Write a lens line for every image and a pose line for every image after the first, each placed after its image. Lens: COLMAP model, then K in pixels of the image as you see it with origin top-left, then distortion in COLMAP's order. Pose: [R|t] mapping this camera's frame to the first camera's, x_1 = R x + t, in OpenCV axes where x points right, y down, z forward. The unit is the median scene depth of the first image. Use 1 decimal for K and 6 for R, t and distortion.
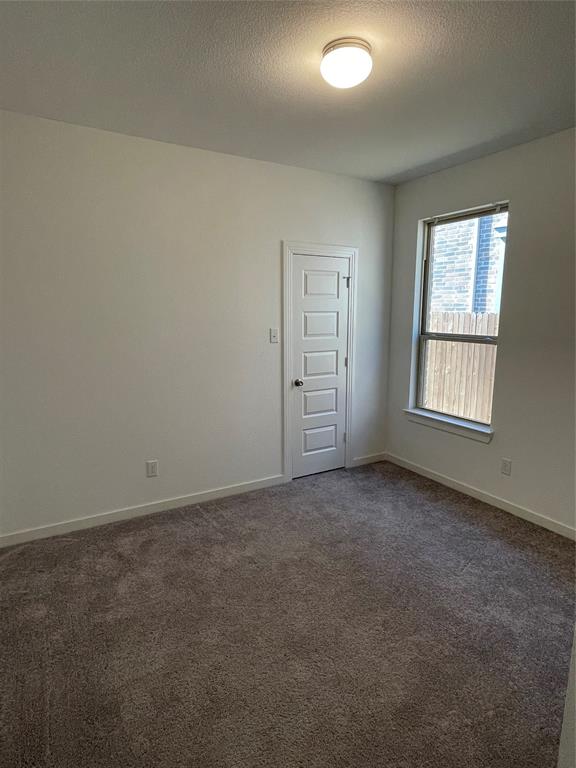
lens RADIAL K [[435.2, 0, 288.9], [0, 435.2, 387.3], [0, 0, 1]] dist [0.004221, -0.001334]
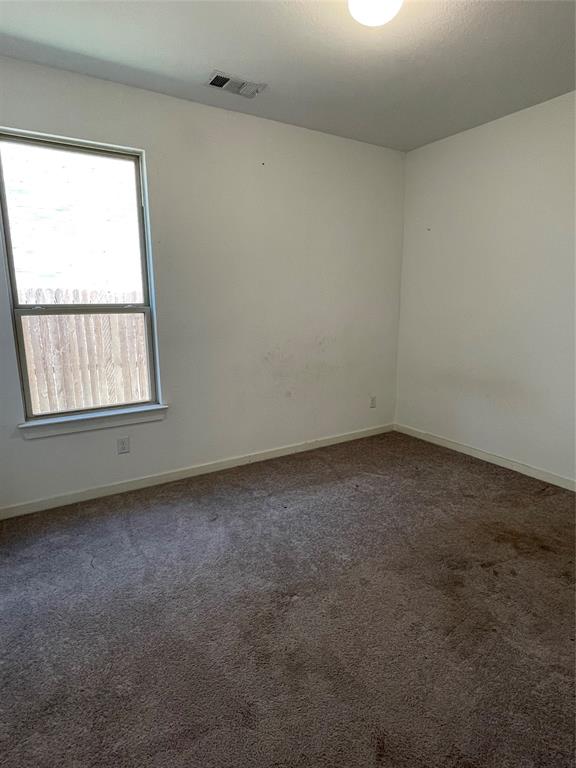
lens RADIAL K [[435.2, 0, 289.3], [0, 435.2, 380.5], [0, 0, 1]] dist [0.004221, -0.001334]
pose [[-0.052731, -0.230876, 0.971553, -0.382234], [0.150935, 0.959887, 0.236295, -0.111830], [-0.987136, 0.159102, -0.015768, 0.627324]]
